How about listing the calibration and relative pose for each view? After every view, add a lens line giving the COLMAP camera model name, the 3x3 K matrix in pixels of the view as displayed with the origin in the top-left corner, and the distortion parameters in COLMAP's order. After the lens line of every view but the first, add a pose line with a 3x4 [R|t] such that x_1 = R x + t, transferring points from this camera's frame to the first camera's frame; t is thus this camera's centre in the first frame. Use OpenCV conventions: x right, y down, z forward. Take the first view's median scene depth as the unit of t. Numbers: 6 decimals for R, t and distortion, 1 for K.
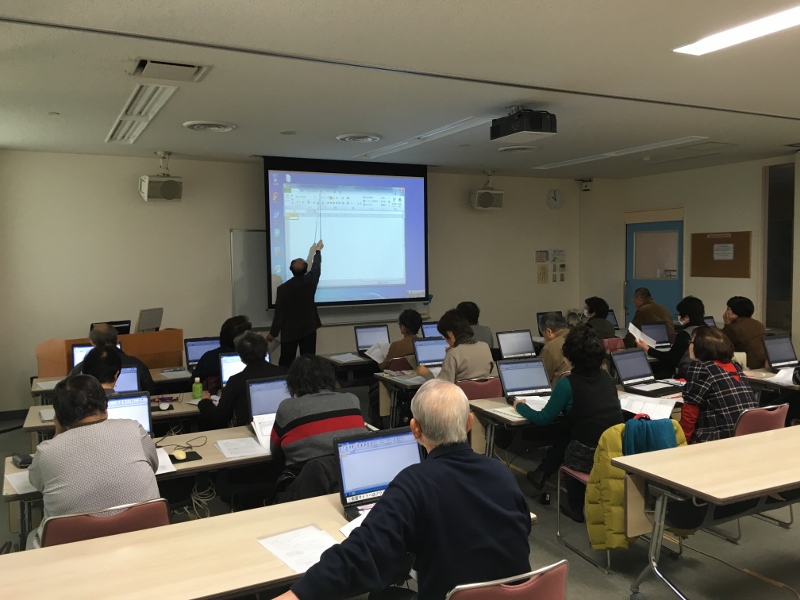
lens RADIAL K [[684.8, 0, 400.0], [0, 684.8, 300.0], [0, 0, 1]] dist [0.093847, -0.123902]
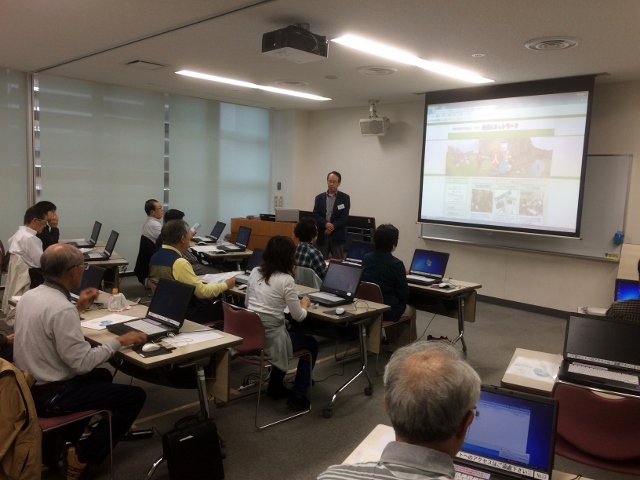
lens RADIAL K [[543.2, 0, 320.0], [0, 543.2, 240.0], [0, 0, 1]] dist [0.028351, -0.005601]
pose [[0.289820, 0.134270, -0.947616, 0.671321], [-0.101696, 0.988825, 0.109006, -0.041087], [0.951663, 0.064777, 0.300236, 0.557060]]
